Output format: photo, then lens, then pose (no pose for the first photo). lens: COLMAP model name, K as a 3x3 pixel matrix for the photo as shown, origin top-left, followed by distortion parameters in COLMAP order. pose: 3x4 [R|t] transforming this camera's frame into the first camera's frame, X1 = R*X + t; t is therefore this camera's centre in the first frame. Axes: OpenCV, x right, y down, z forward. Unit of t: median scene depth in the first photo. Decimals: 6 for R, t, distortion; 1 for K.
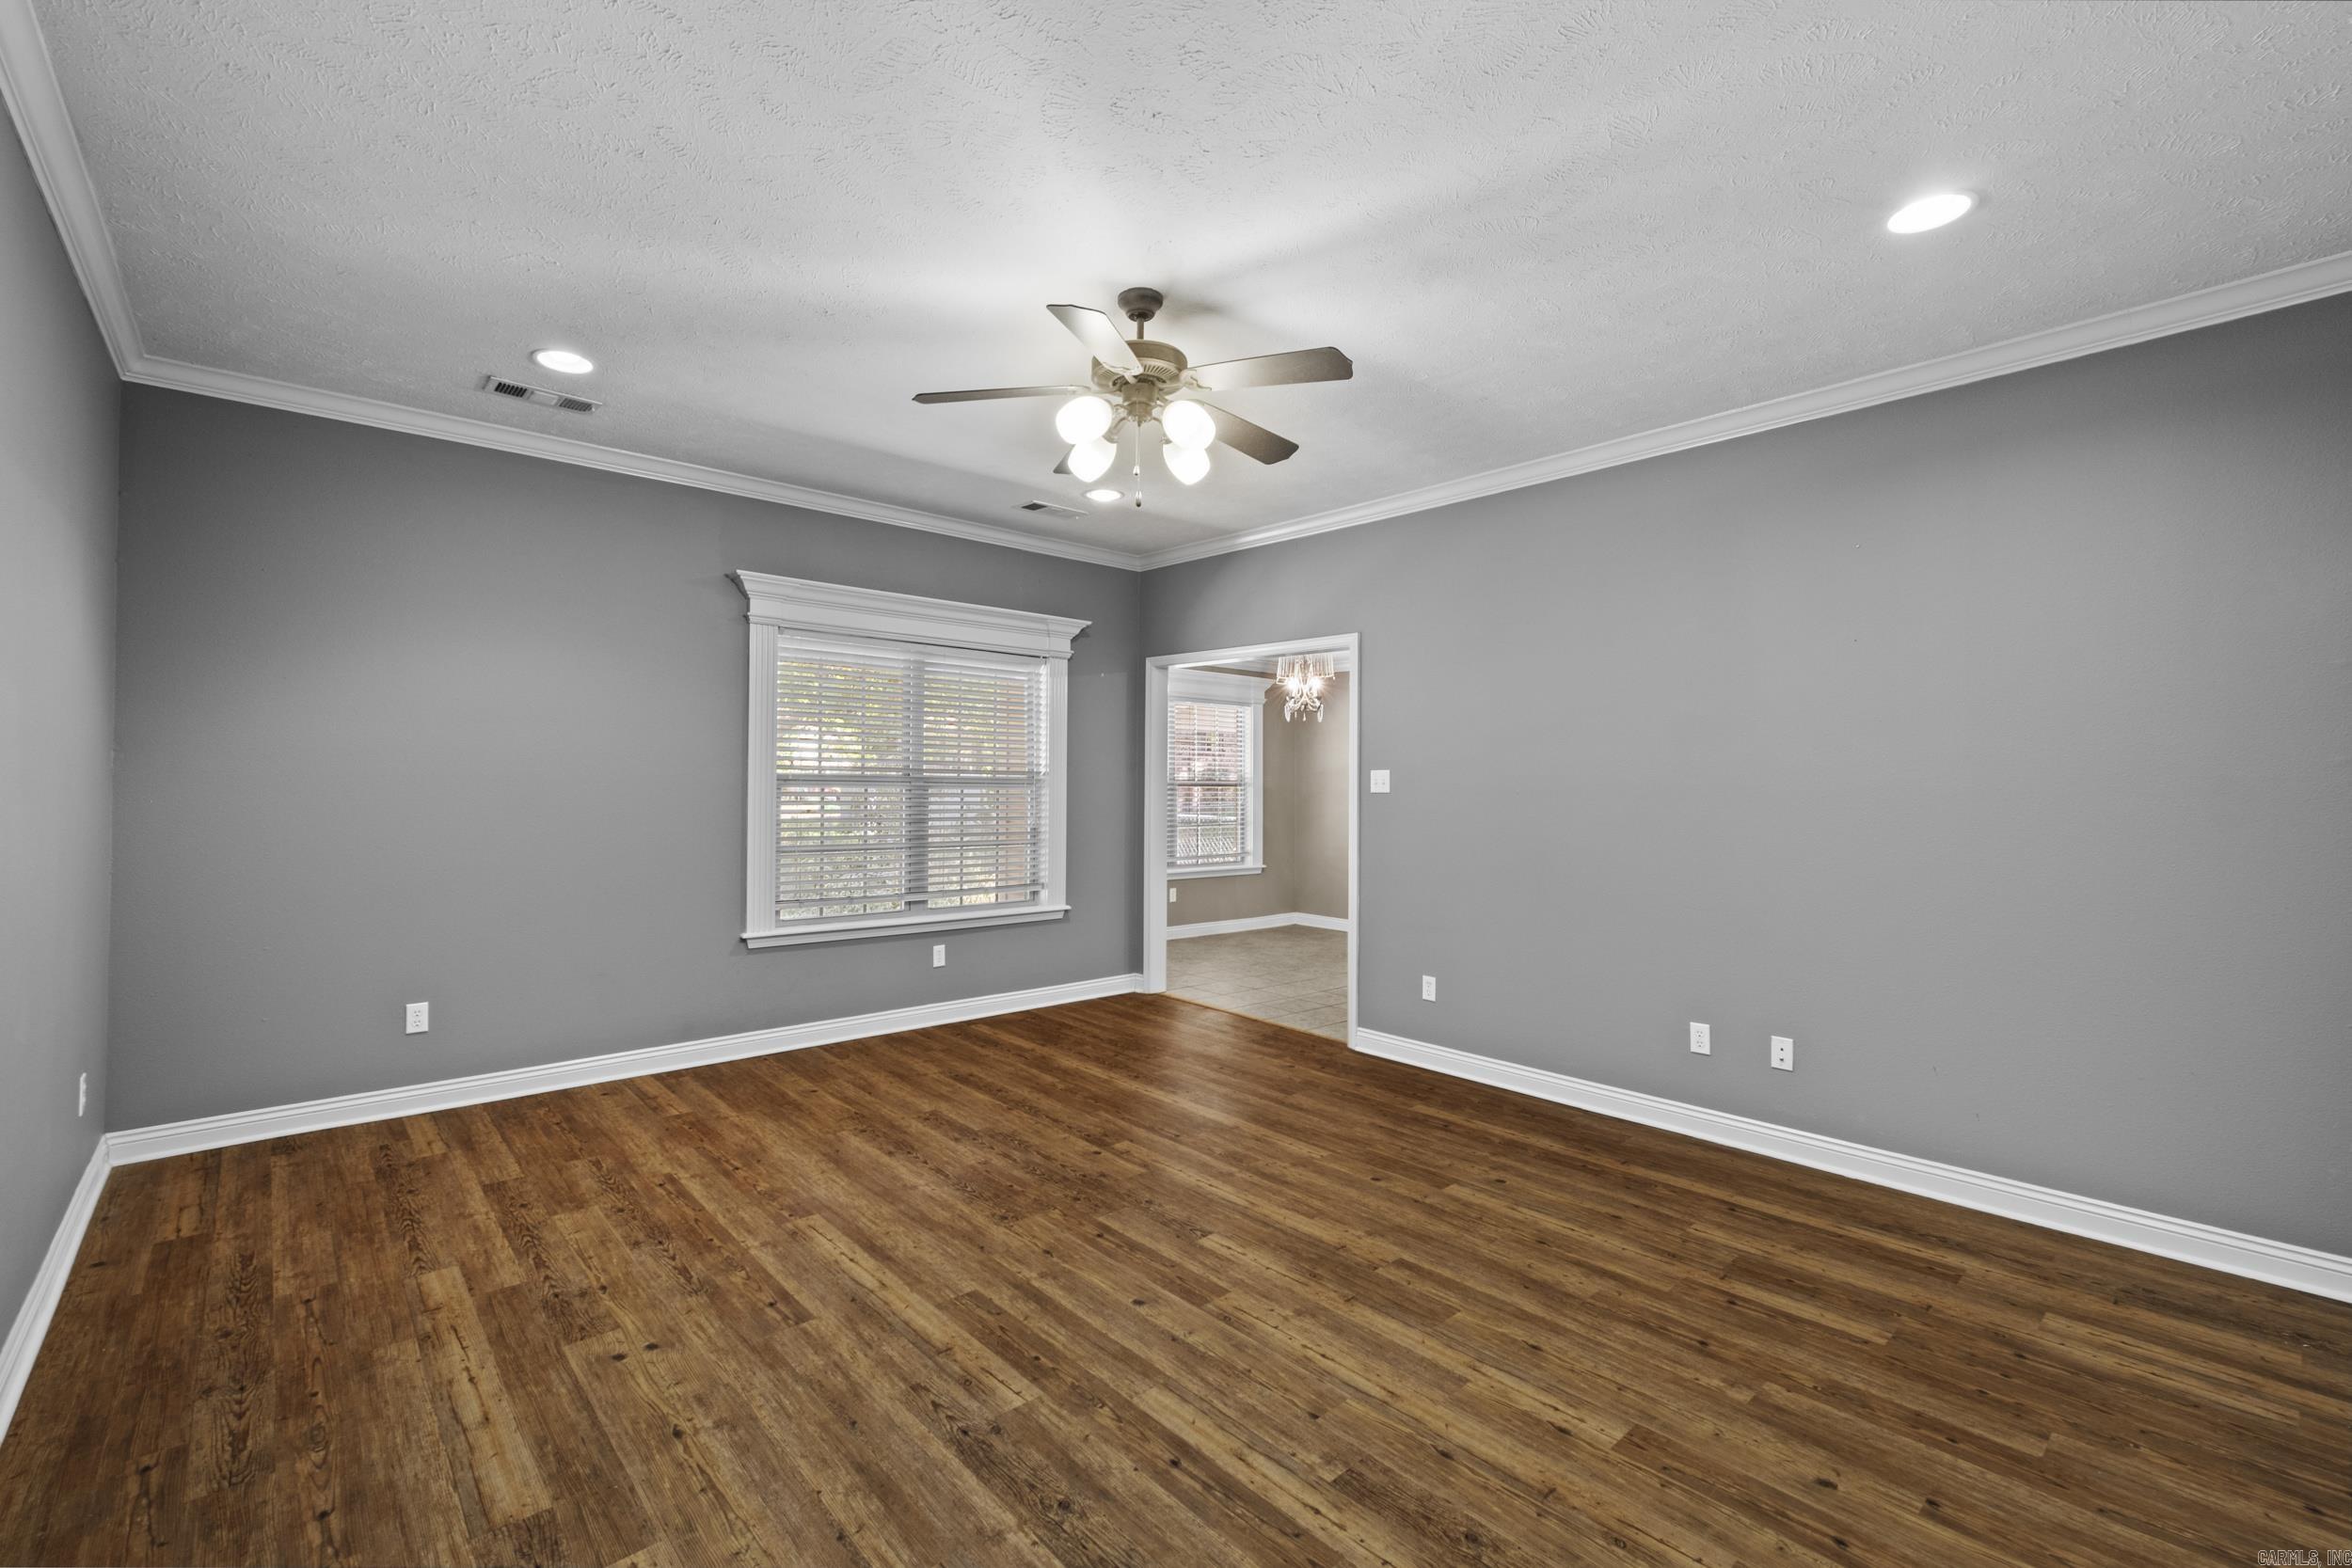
lens RADIAL K [[1013.0, 0, 1163.2], [0, 1013.0, 786.2], [0, 0, 1]] dist [0.007017, -0.001705]
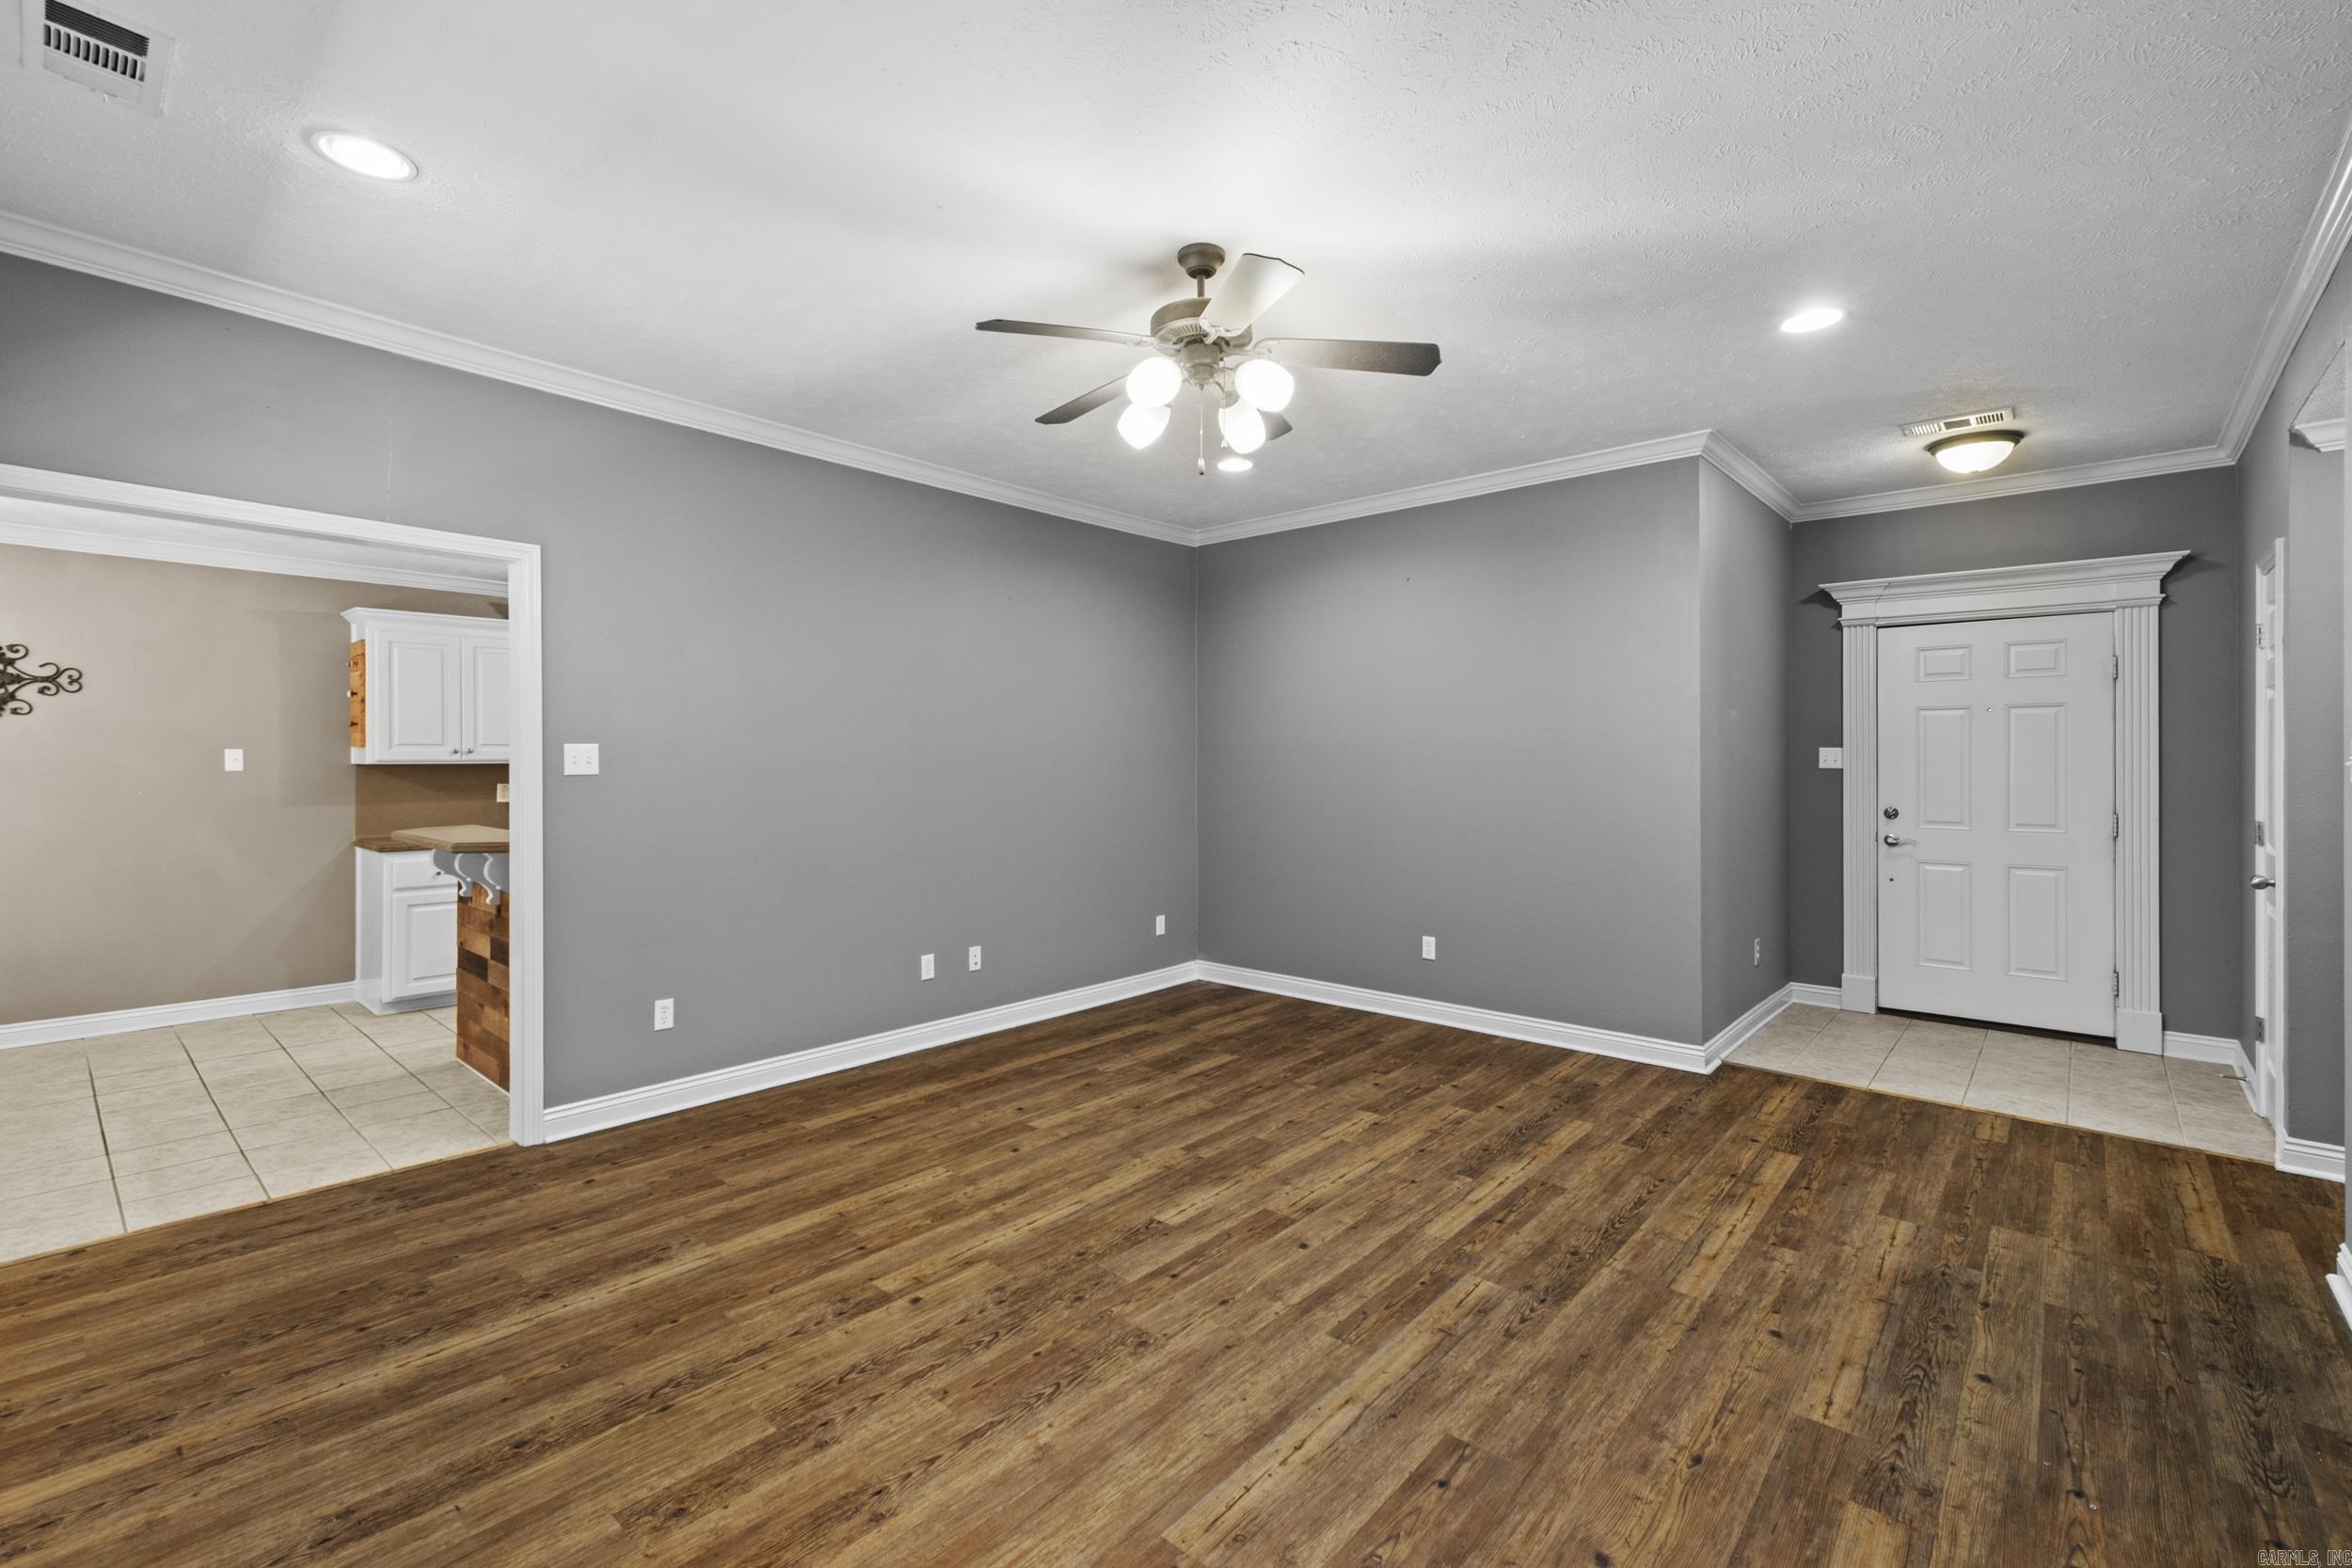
lens RADIAL K [[1013.0, 0, 1159.1], [0, 1013.0, 774.8], [0, 0, 1]] dist [0.007017, -0.001705]
pose [[-0.115150, -0.021172, 0.993122, -0.935896], [0.000646, 0.999771, 0.021389, -0.015499], [-0.993348, 0.003105, -0.115110, 1.114393]]
